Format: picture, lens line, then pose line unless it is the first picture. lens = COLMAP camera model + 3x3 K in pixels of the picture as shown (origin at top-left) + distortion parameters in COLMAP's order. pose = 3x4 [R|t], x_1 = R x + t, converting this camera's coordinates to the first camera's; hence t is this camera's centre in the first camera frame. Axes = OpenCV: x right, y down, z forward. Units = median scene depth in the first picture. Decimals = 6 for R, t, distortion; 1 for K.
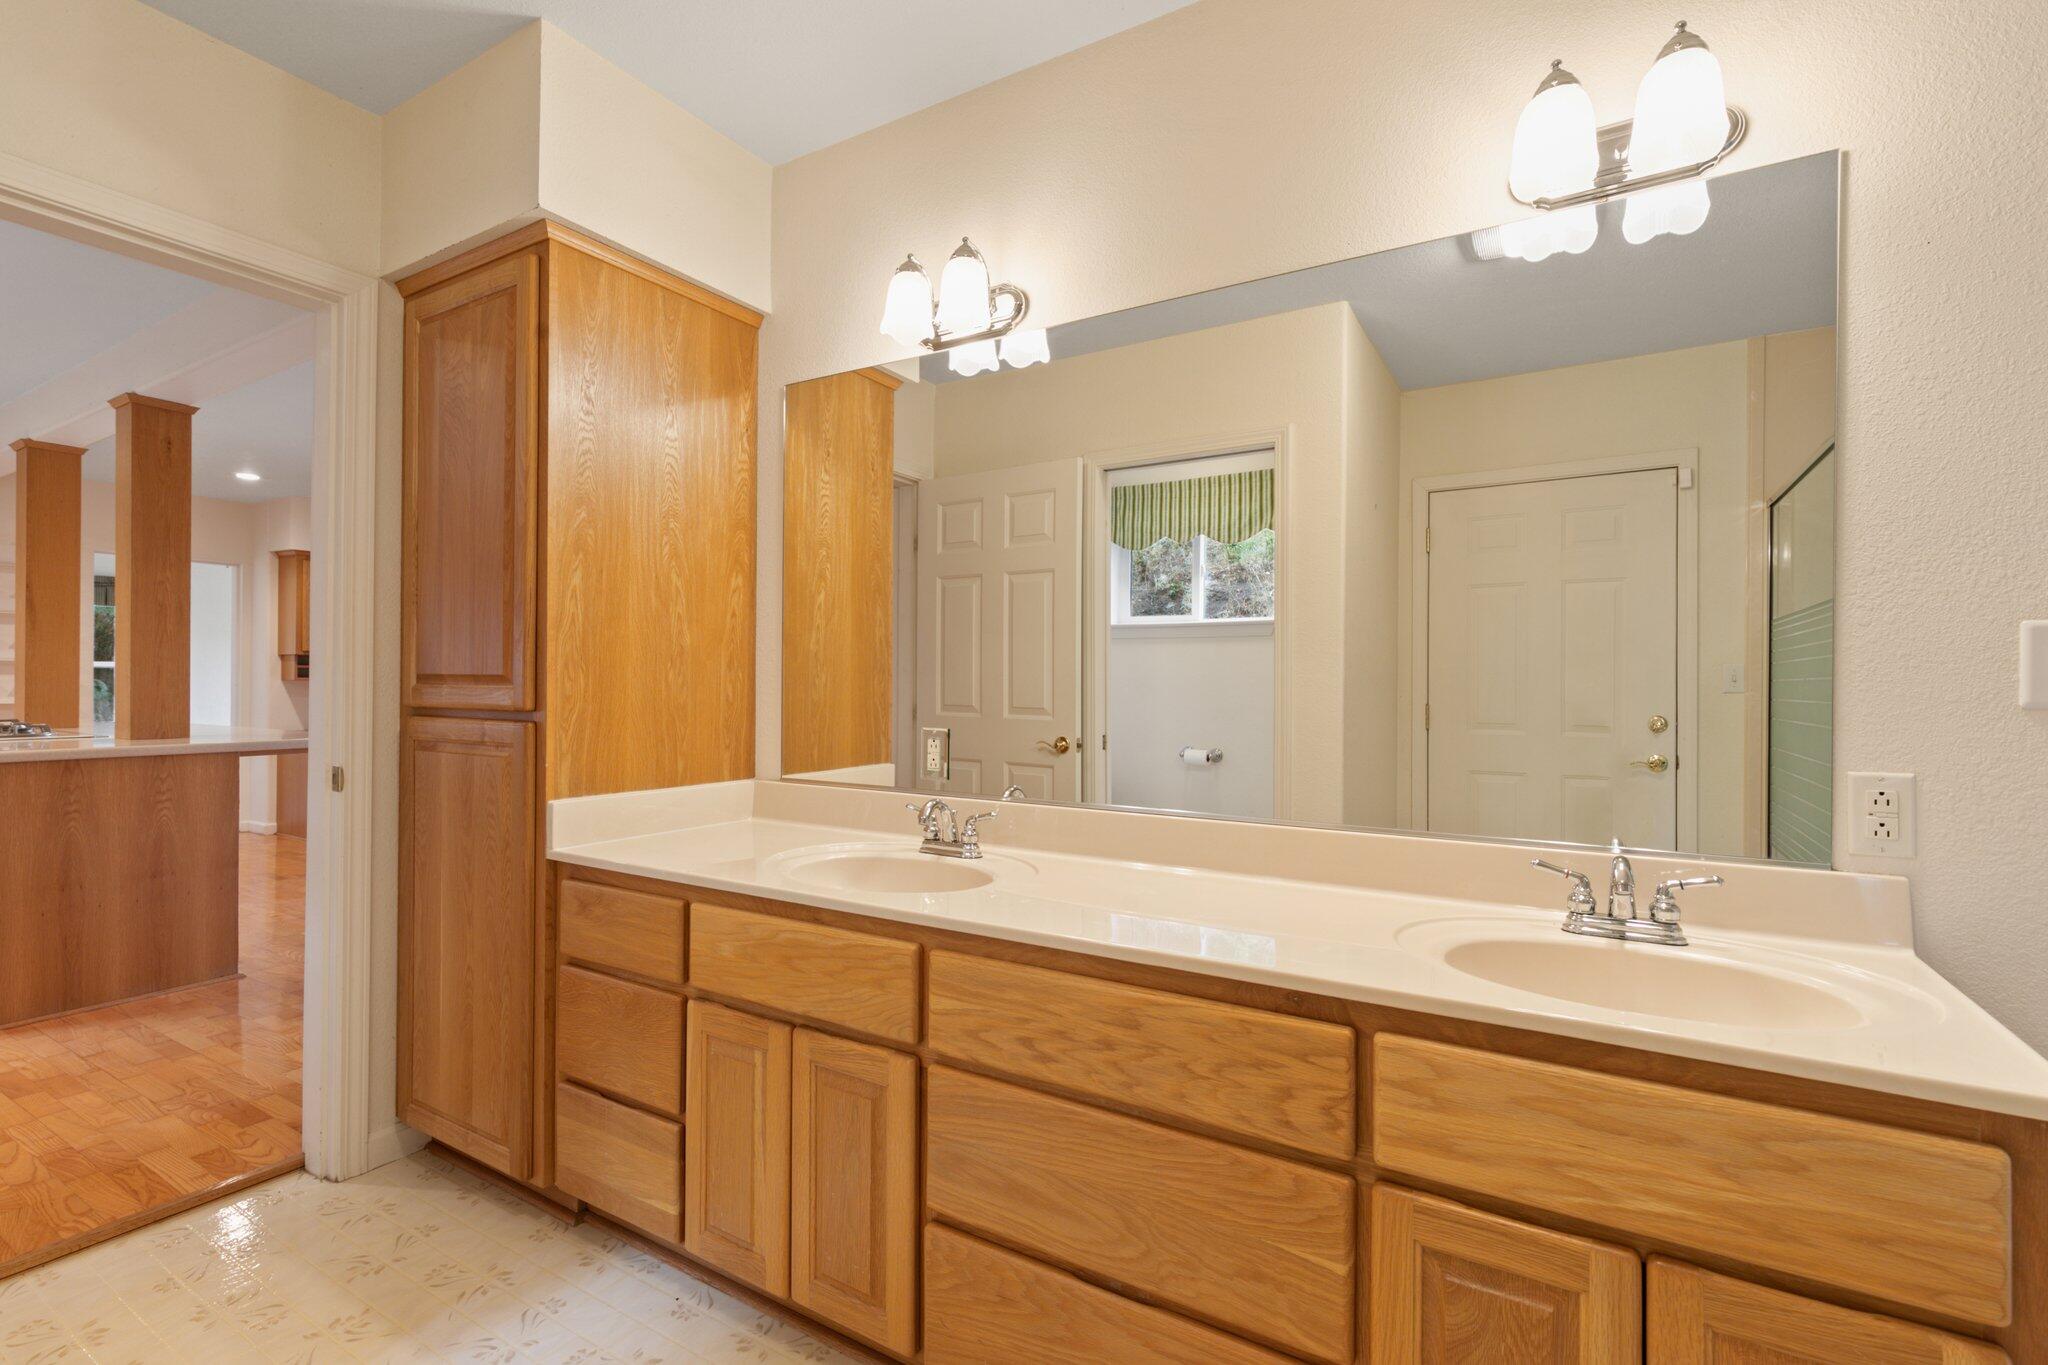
lens RADIAL K [[919.6, 0, 1035.4], [0, 919.6, 682.2], [0, 0, 1]] dist [0.004312, -0.000260]
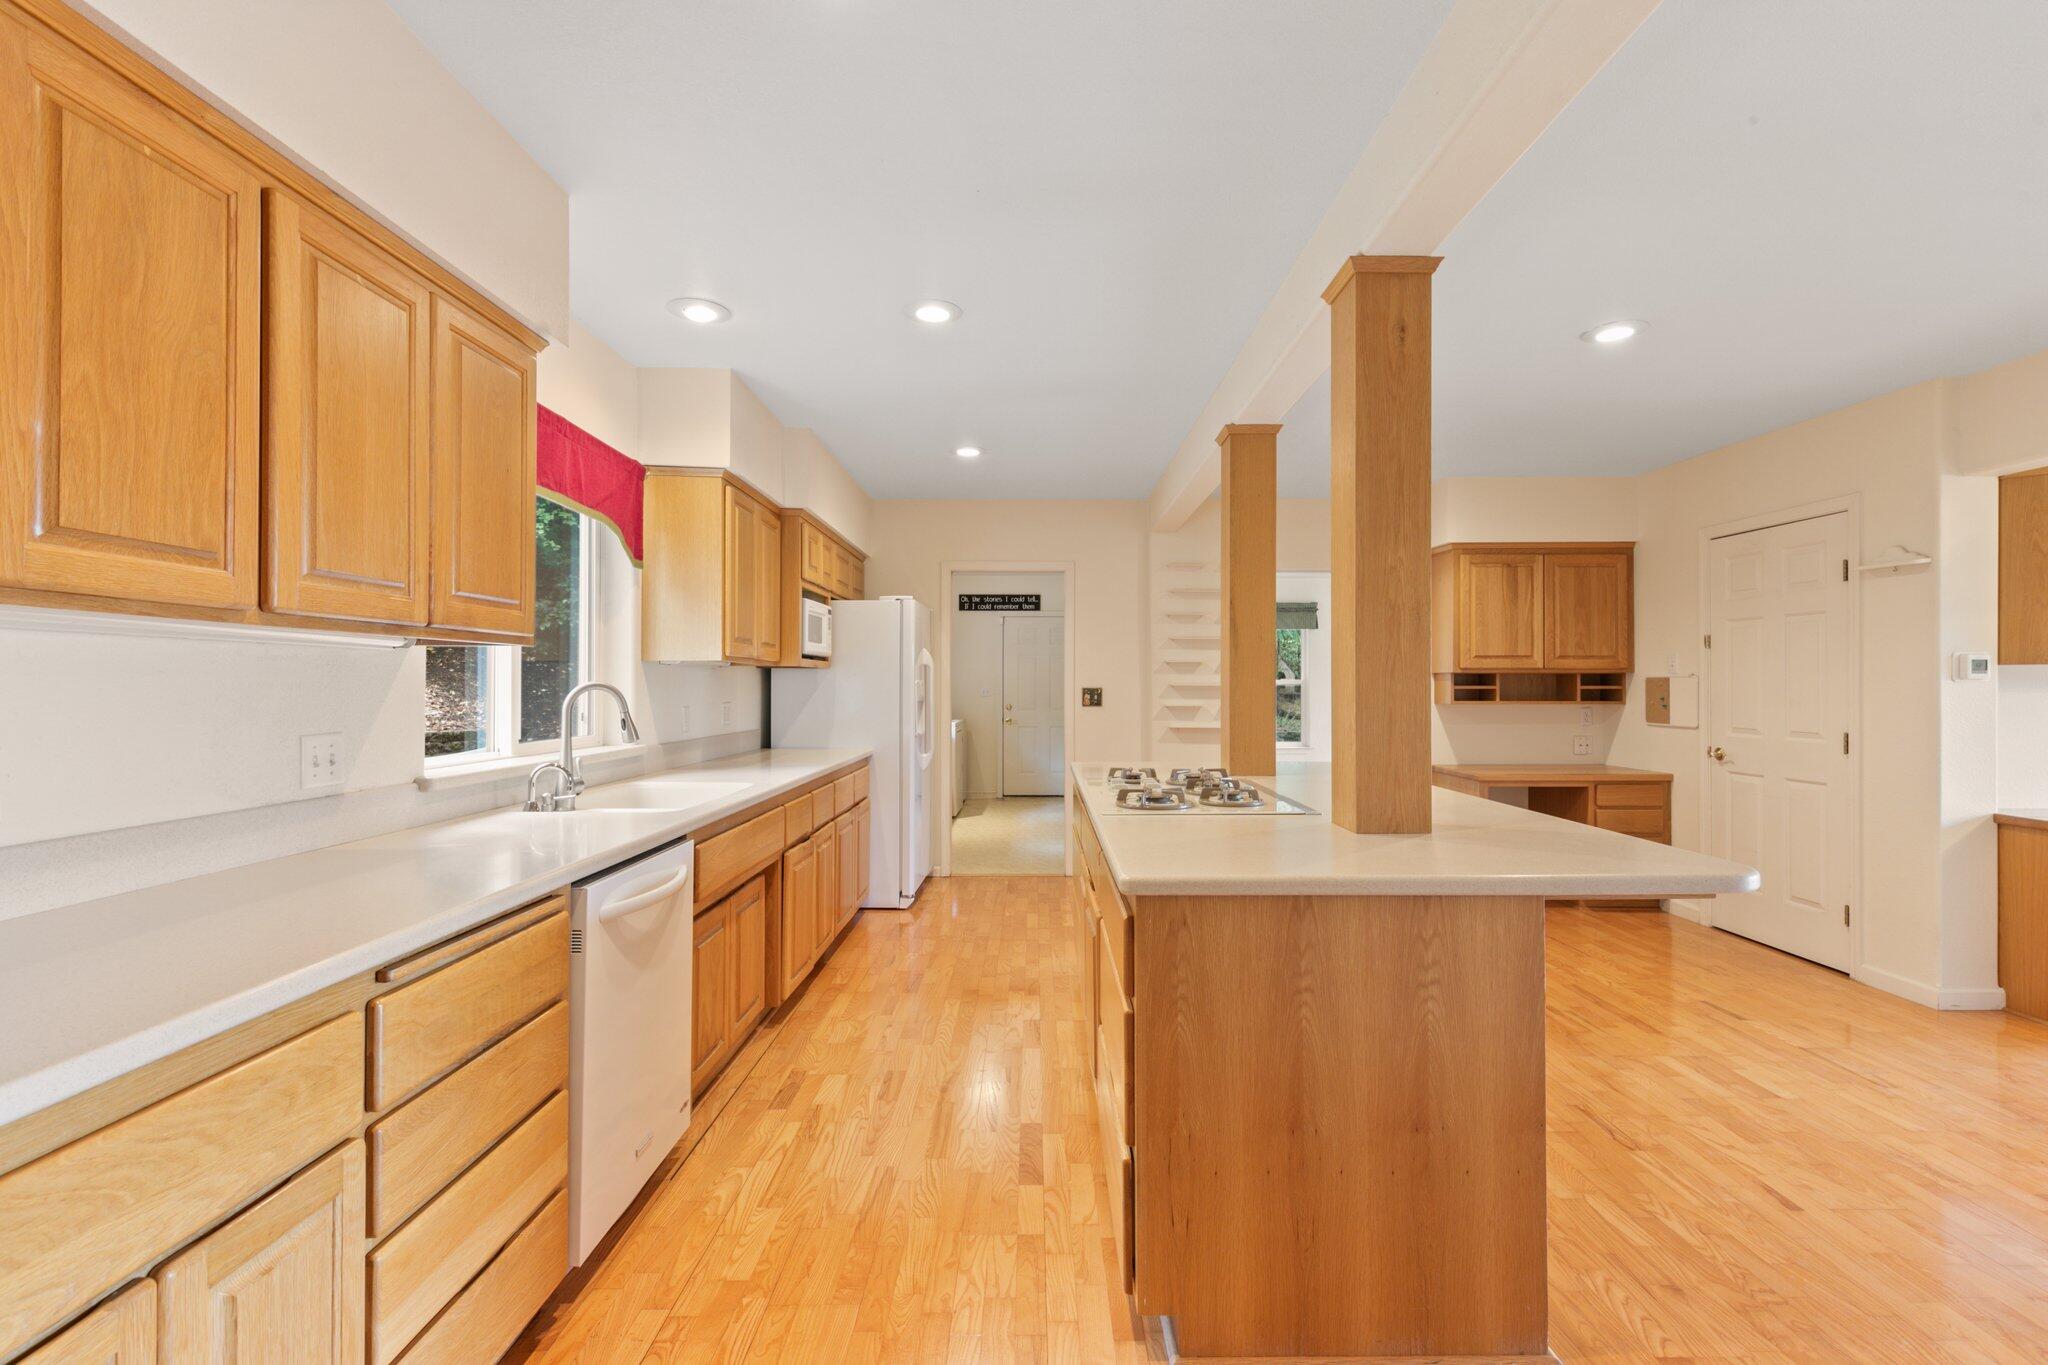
lens RADIAL K [[919.6, 0, 1046.8], [0, 919.6, 685.5], [0, 0, 1]] dist [0.004312, -0.000260]
pose [[0.526049, -0.007834, -0.850418, -0.564952], [0.007772, 0.999960, -0.004404, -0.032572], [0.850419, -0.004292, 0.526089, 0.503004]]
